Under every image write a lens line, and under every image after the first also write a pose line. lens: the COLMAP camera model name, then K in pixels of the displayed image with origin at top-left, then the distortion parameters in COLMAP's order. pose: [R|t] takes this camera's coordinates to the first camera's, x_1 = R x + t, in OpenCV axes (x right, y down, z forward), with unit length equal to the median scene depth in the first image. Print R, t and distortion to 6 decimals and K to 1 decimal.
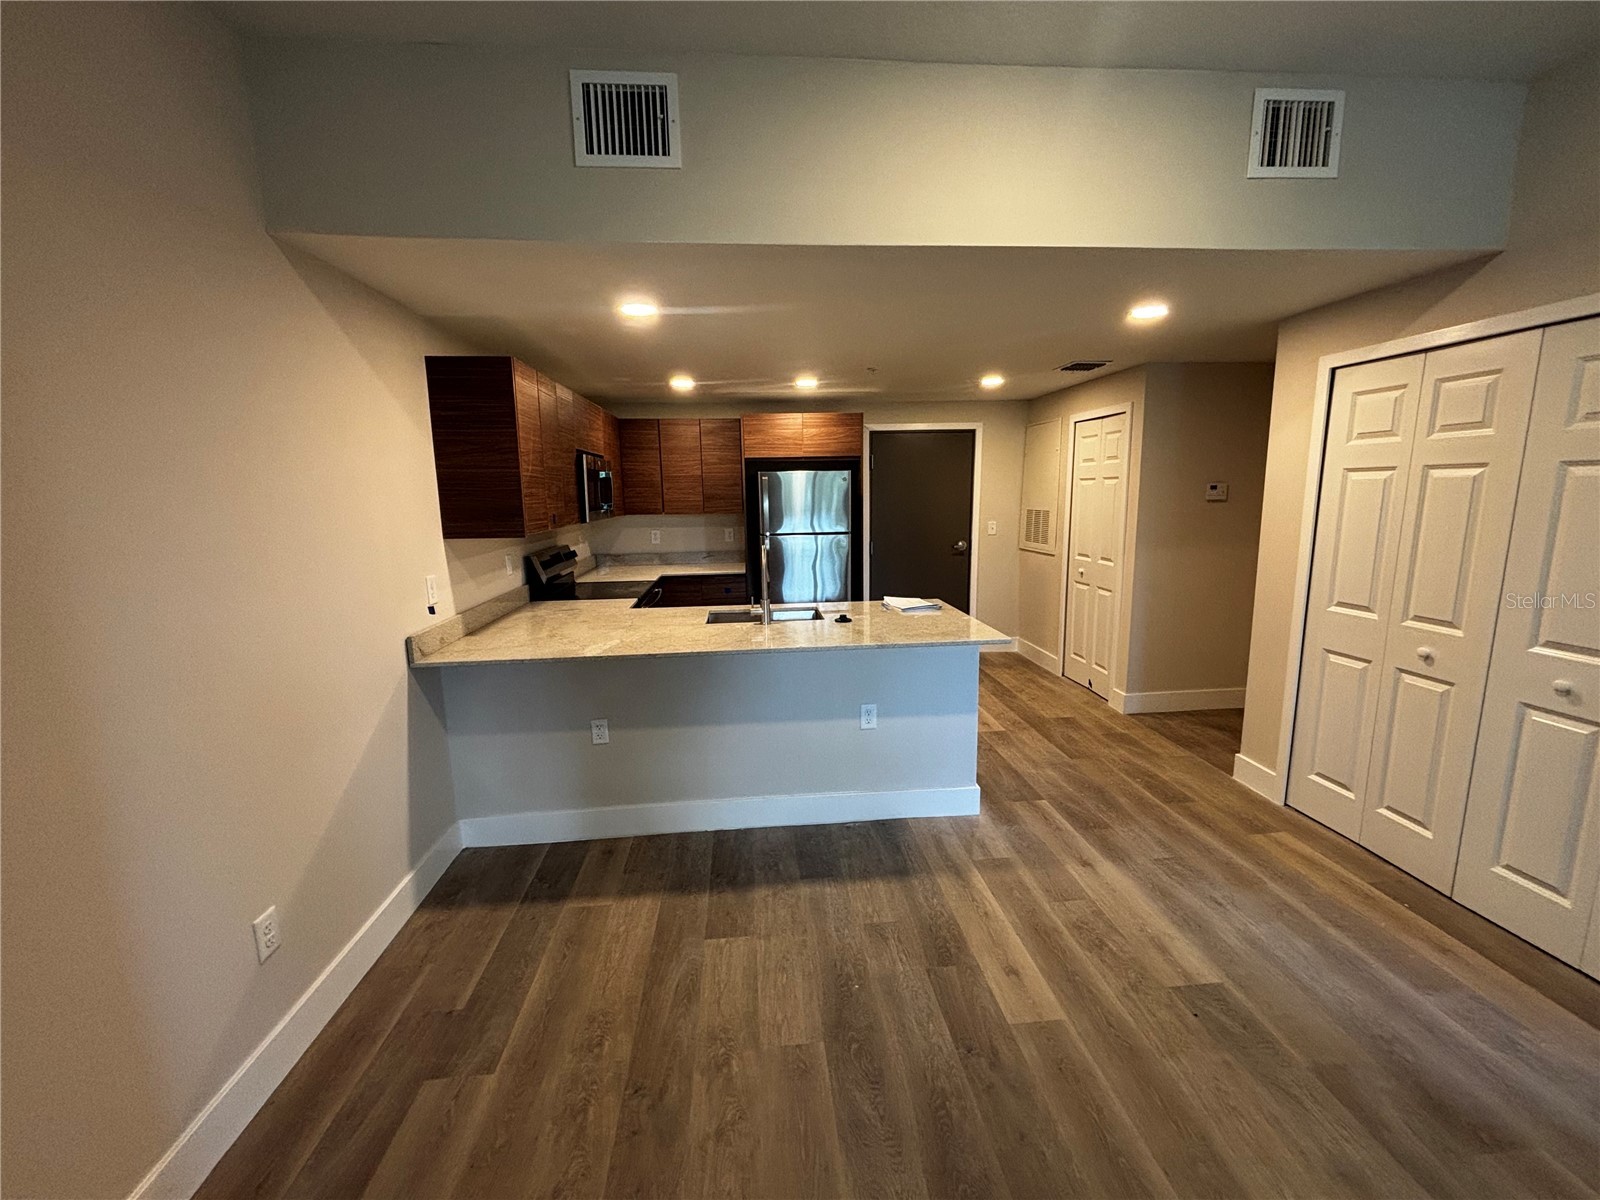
lens RADIAL K [[643.9, 0, 797.3], [0, 643.9, 599.4], [0, 0, 1]] dist [0.004185, -0.001172]
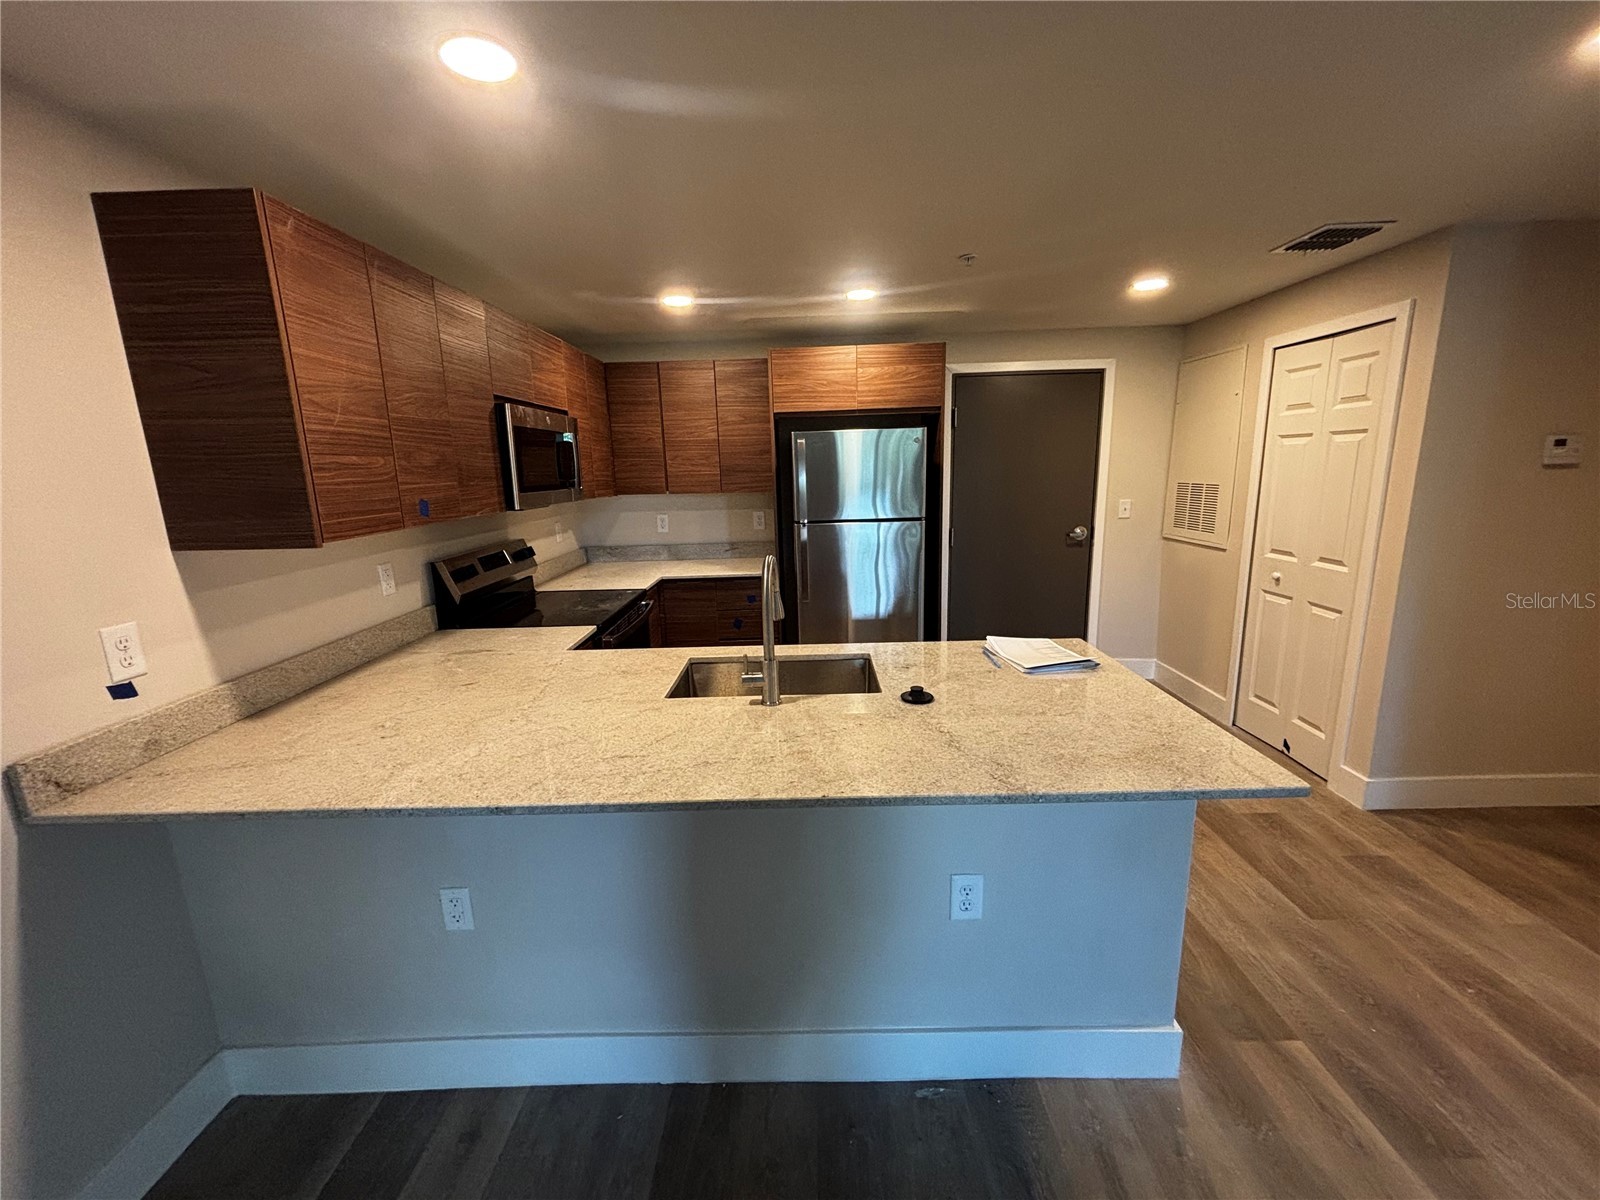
lens RADIAL K [[643.9, 0, 796.3], [0, 643.9, 603.6], [0, 0, 1]] dist [0.004185, -0.001172]
pose [[0.994951, 0.010282, -0.099830, 0.016986], [-0.005598, 0.998875, 0.047091, -0.049957], [0.100201, -0.046295, 0.993890, 0.328575]]
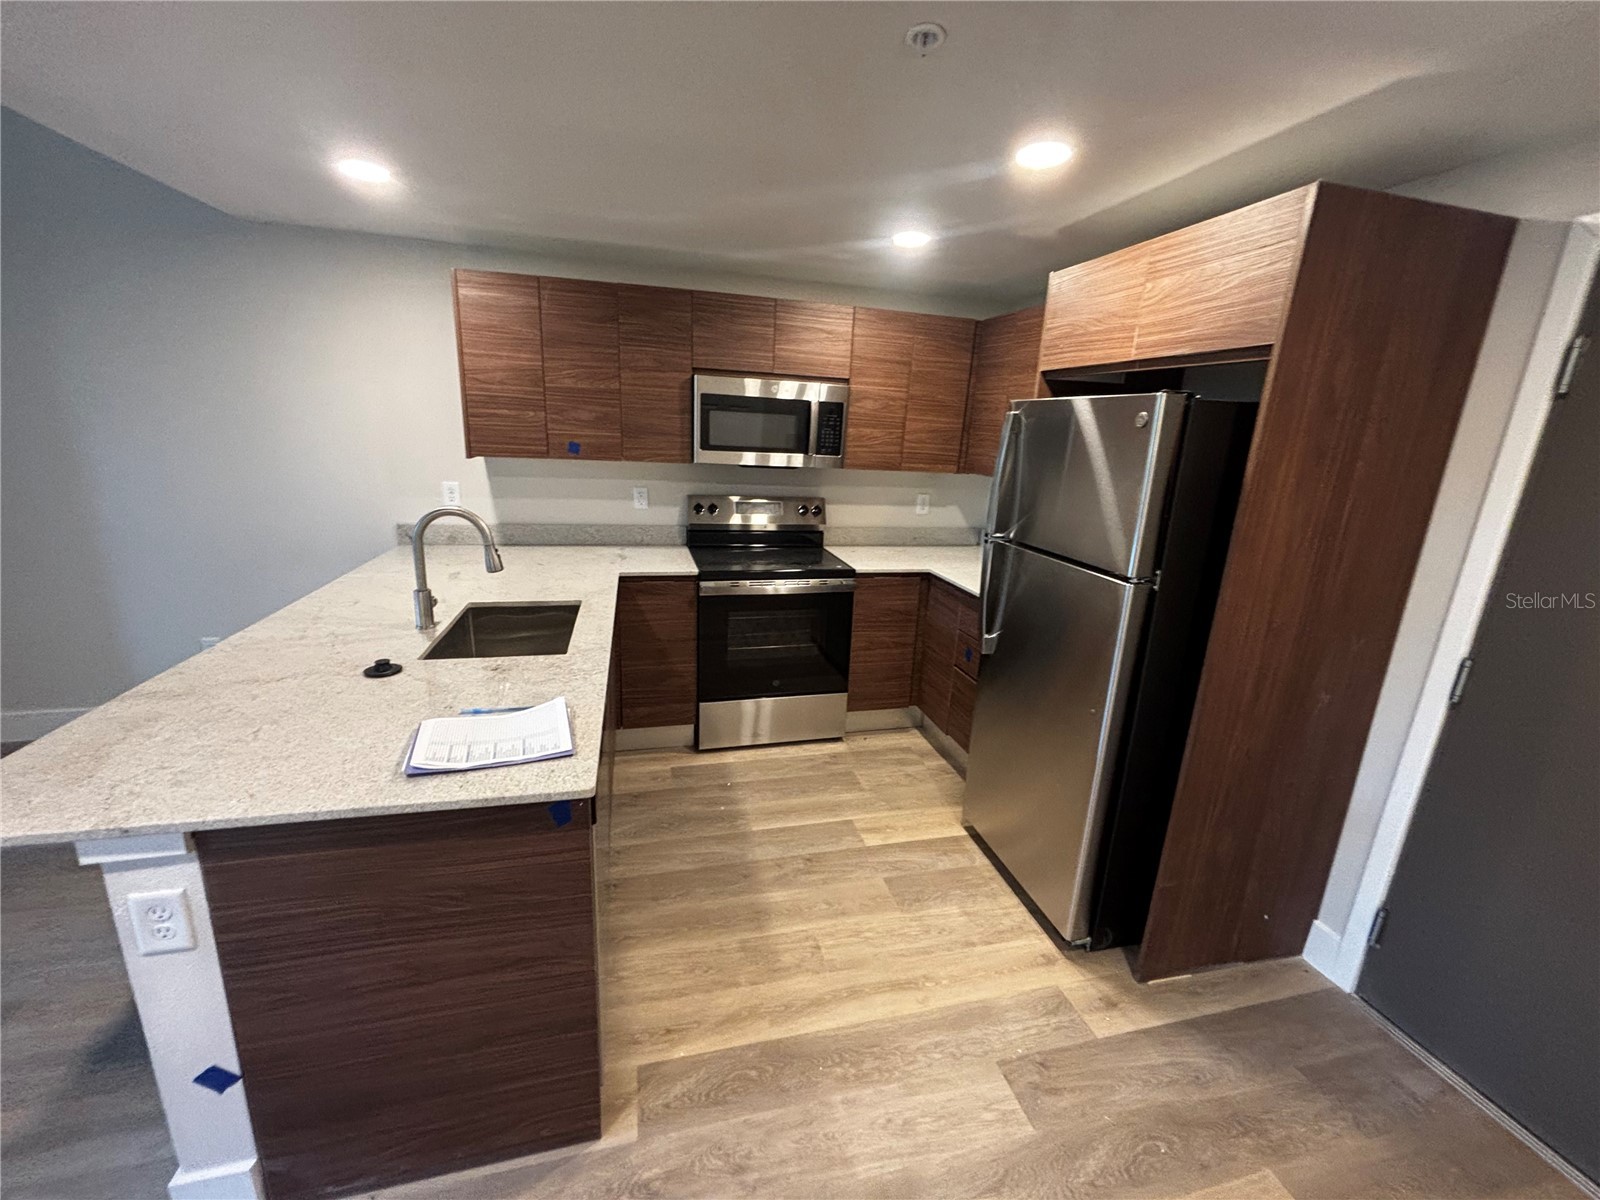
lens RADIAL K [[643.9, 0, 795.9], [0, 643.9, 602.0], [0, 0, 1]] dist [0.004185, -0.001172]
pose [[0.158264, 0.286588, -0.944891, 0.428034], [-0.215249, 0.943951, 0.250250, -0.158816], [0.963650, 0.163781, 0.211081, 0.852635]]
